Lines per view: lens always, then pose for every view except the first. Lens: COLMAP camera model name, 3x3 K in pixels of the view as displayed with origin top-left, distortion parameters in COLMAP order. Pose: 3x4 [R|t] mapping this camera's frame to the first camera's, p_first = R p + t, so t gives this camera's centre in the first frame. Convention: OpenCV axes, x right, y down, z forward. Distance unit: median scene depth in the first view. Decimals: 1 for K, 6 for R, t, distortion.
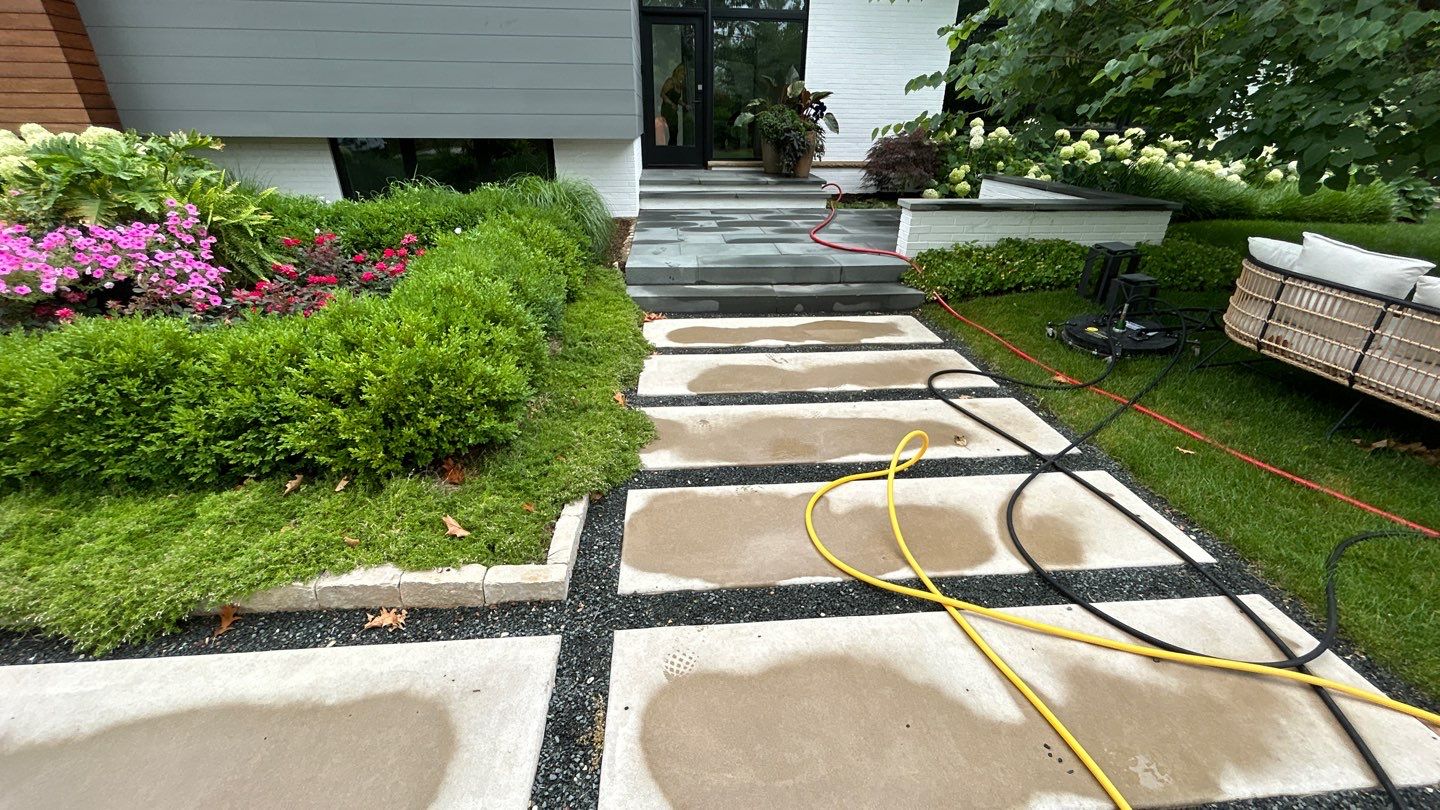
lens RADIAL K [[580.6, 0, 718.1], [0, 580.6, 406.5], [0, 0, 1]] dist [0.000231, 0.000467]
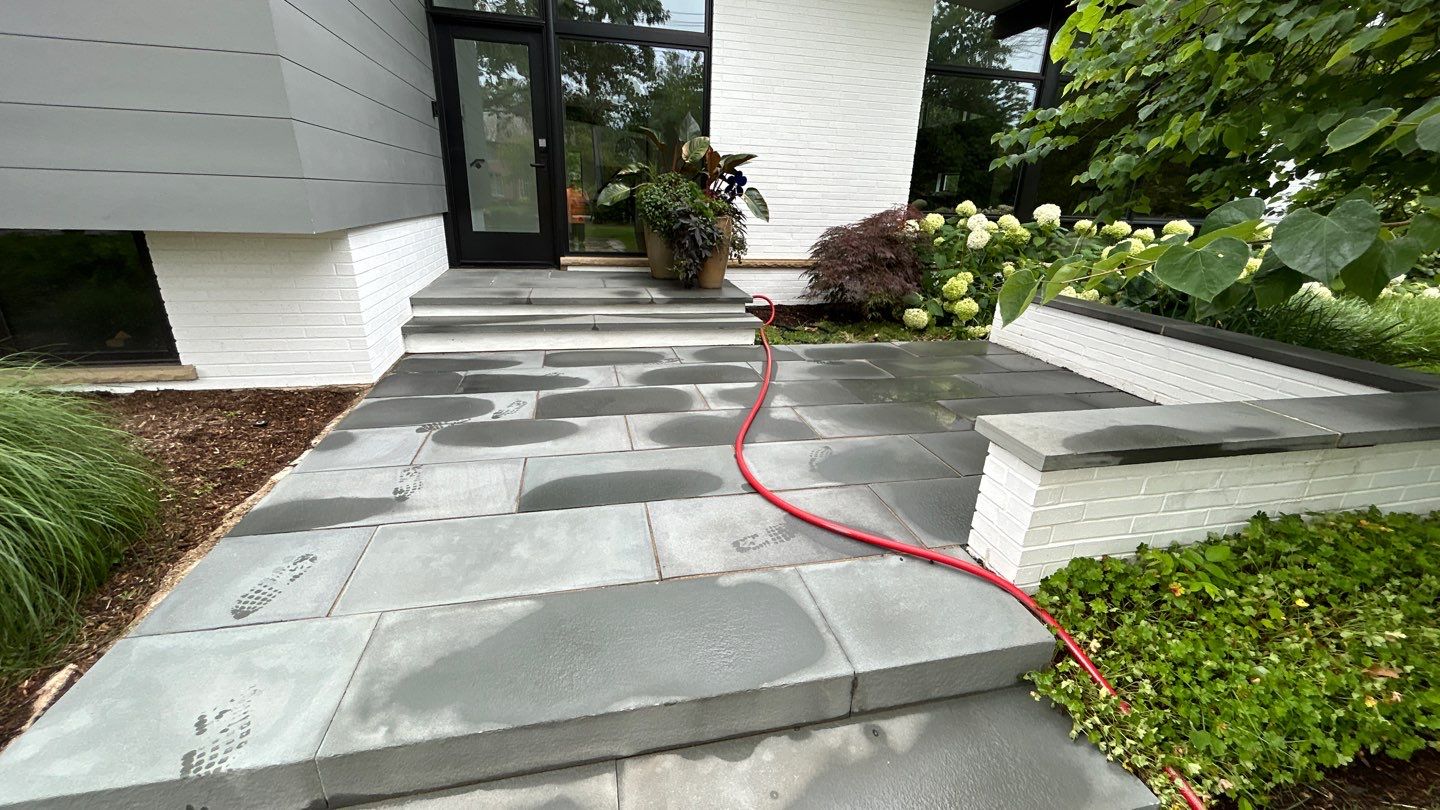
lens RADIAL K [[580.6, 0, 718.1], [0, 580.6, 406.5], [0, 0, 1]] dist [0.000231, 0.000467]
pose [[0.989689, -0.024806, 0.141072, 0.063897], [0.039959, 0.993604, -0.105617, -0.211817], [-0.137550, 0.110165, 0.984349, 0.424230]]
